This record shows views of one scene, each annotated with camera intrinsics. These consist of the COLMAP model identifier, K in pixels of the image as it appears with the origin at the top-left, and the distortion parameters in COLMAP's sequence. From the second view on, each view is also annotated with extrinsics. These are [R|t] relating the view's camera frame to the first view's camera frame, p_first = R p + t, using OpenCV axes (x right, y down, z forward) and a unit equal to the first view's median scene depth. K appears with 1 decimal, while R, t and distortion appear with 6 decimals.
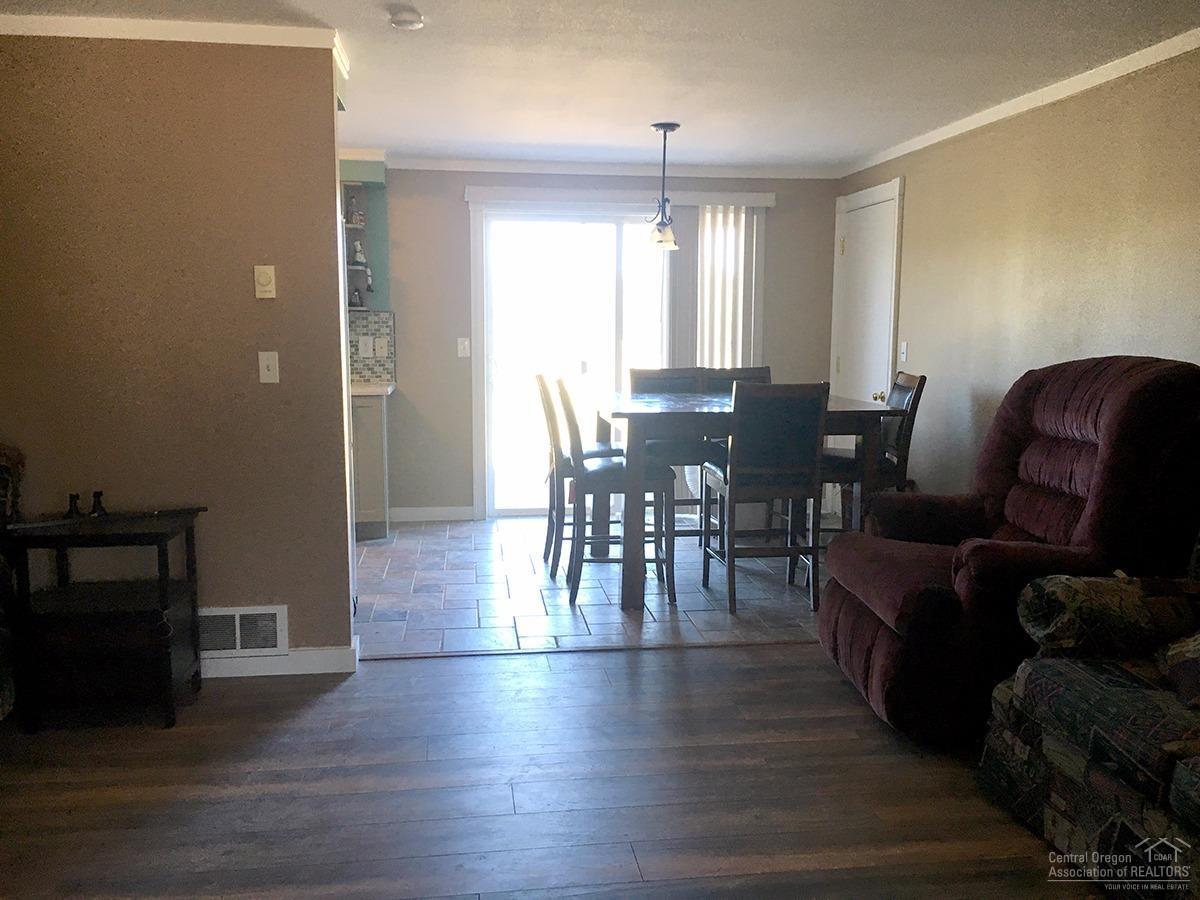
lens RADIAL K [[1018.7, 0, 609.3], [0, 1018.7, 455.3], [0, 0, 1]] dist [0.007341, -0.002264]
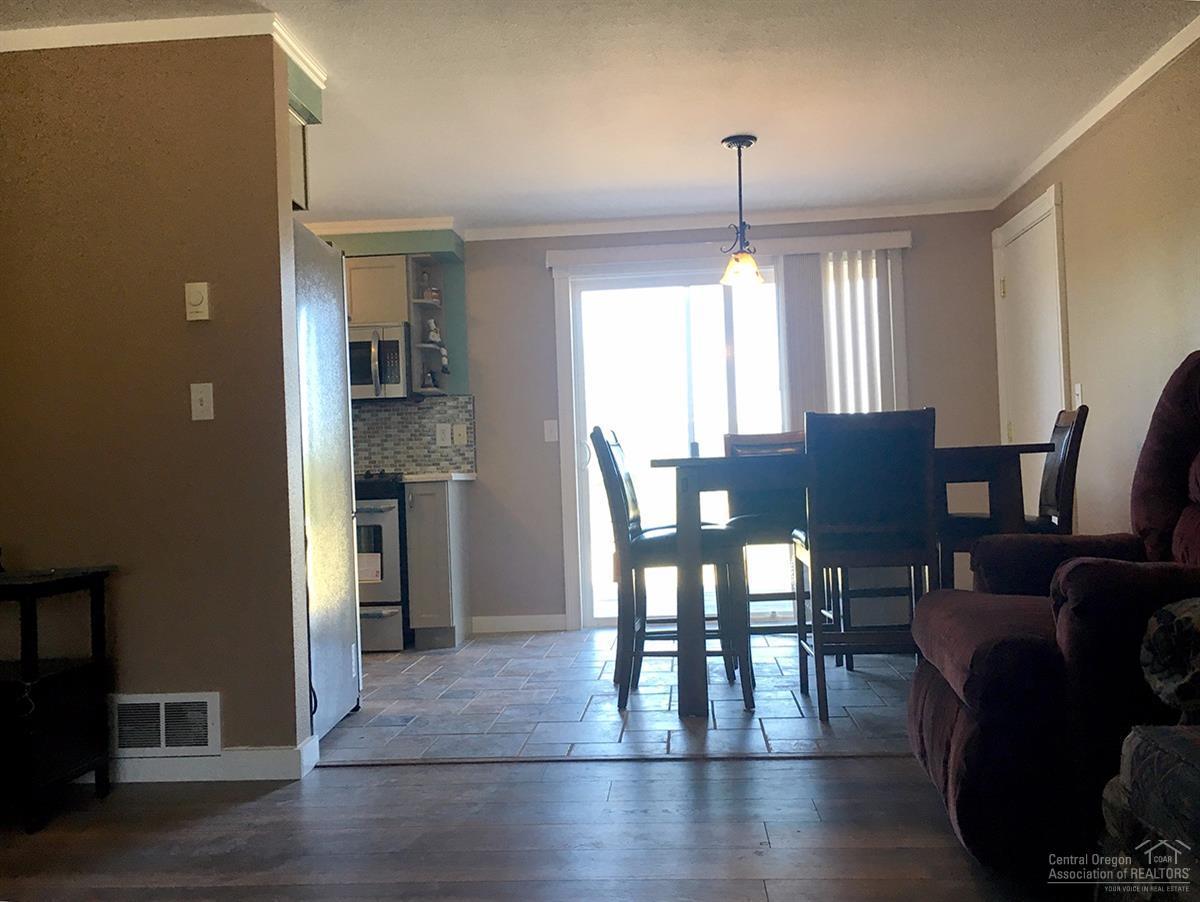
lens RADIAL K [[1069.8, 0, 600.0], [0, 1069.8, 451.0], [0, 0, 1]] dist [0.082831, -0.182632]
pose [[0.975485, -0.050311, -0.214239, 0.139705], [0.018038, 0.988520, -0.150007, 0.074210], [0.219327, 0.142465, 0.965194, 0.169789]]
